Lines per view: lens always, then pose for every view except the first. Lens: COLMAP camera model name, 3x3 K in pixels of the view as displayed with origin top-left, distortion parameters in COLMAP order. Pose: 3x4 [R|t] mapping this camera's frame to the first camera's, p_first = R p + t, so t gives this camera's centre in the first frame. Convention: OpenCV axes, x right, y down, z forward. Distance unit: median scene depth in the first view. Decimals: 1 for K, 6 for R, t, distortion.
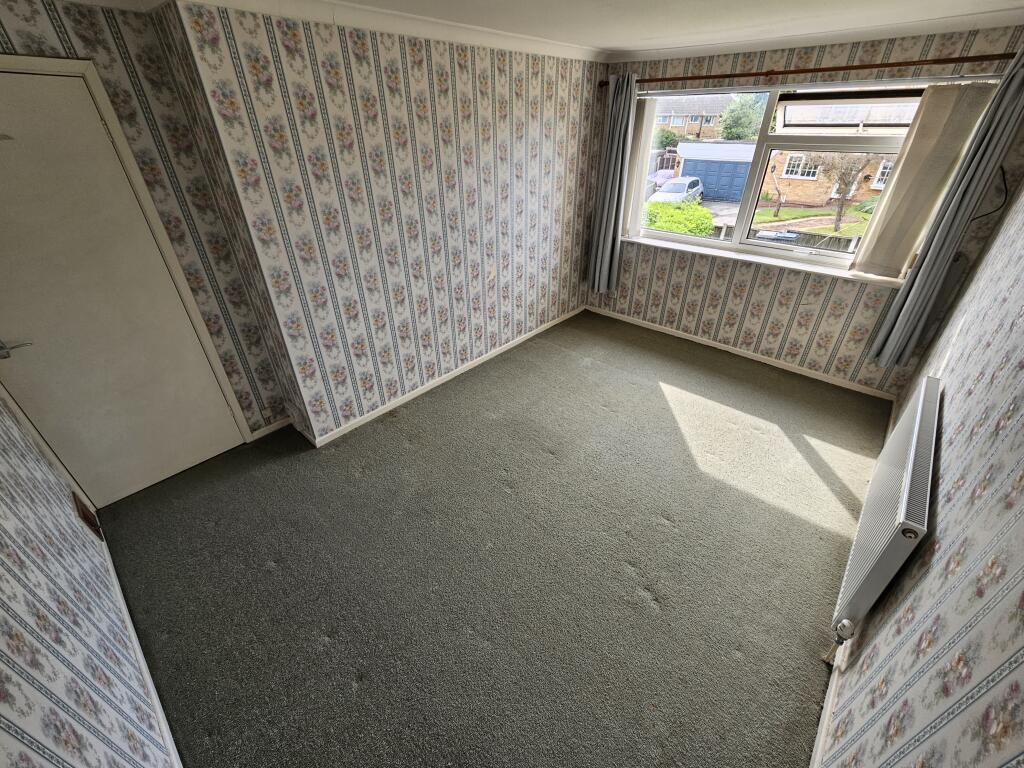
lens RADIAL K [[423.5, 0, 511.1], [0, 423.5, 384.5], [0, 0, 1]] dist [0.002222, -0.000426]
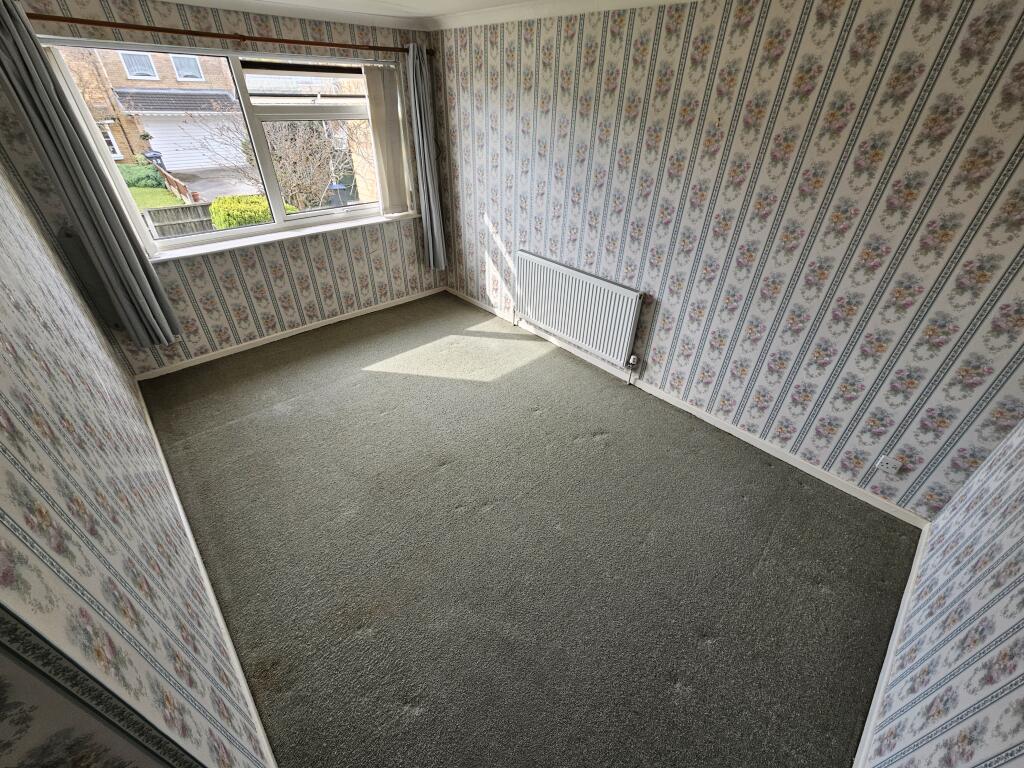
lens RADIAL K [[423.5, 0, 512.1], [0, 423.5, 384.2], [0, 0, 1]] dist [0.002222, -0.000426]
pose [[0.076509, -0.558471, 0.825988, -0.471388], [0.507238, 0.735007, 0.449972, -0.258011], [-0.858403, 0.384545, 0.339512, 0.412620]]
